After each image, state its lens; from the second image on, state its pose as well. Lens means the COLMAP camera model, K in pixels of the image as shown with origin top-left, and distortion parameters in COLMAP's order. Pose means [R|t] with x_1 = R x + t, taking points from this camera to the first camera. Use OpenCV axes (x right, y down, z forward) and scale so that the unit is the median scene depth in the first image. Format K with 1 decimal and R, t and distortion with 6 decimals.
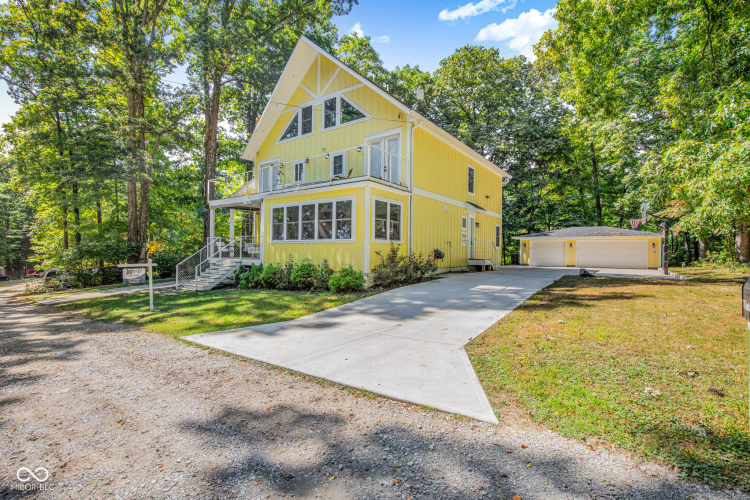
lens RADIAL K [[345.3, 0, 375.0], [0, 345.3, 250.0], [0, 0, 1]] dist [0.000163, 0.000019]
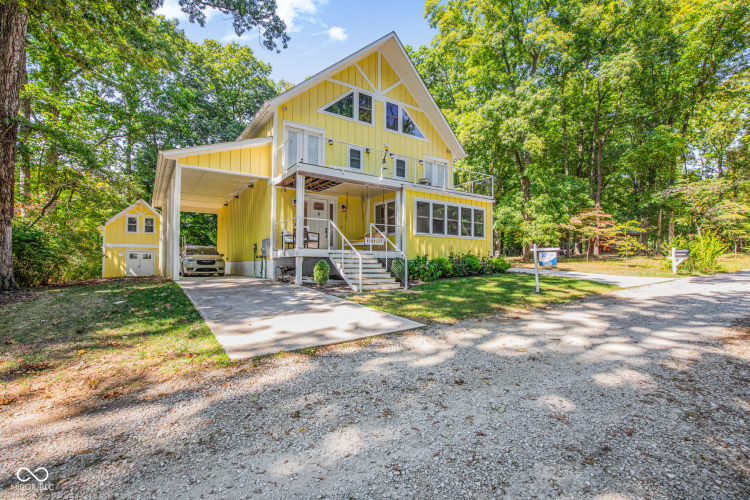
lens RADIAL K [[358.5, 0, 375.0], [0, 358.5, 260.5], [0, 0, 1]] dist [-0.001702, -0.000036]
pose [[0.323121, 0.001427, 0.946357, -1.231535], [-0.005030, 0.999987, 0.000210, 0.051394], [-0.946344, -0.004828, 0.323124, 0.709114]]
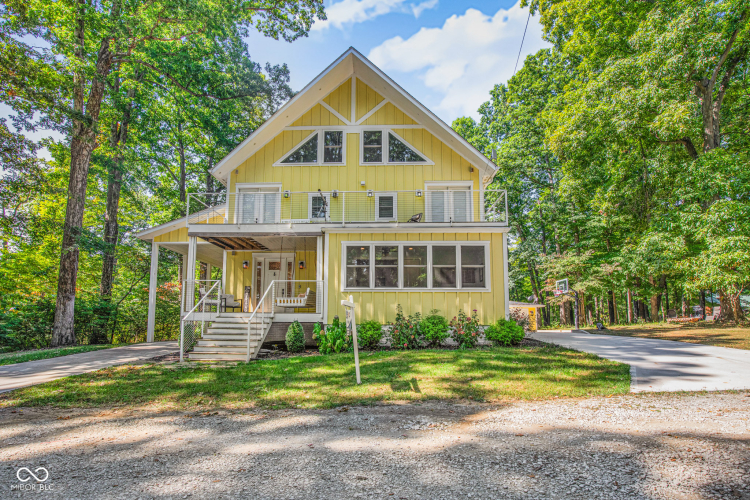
lens RADIAL K [[362.0, 0, 371.3], [0, 362.0, 296.5], [0, 0, 1]] dist [0.002199, -0.000027]
pose [[0.828255, 0.041635, 0.558802, -0.642565], [-0.000813, 0.997324, -0.073104, 0.046811], [-0.560350, 0.060094, 0.826073, 0.280802]]
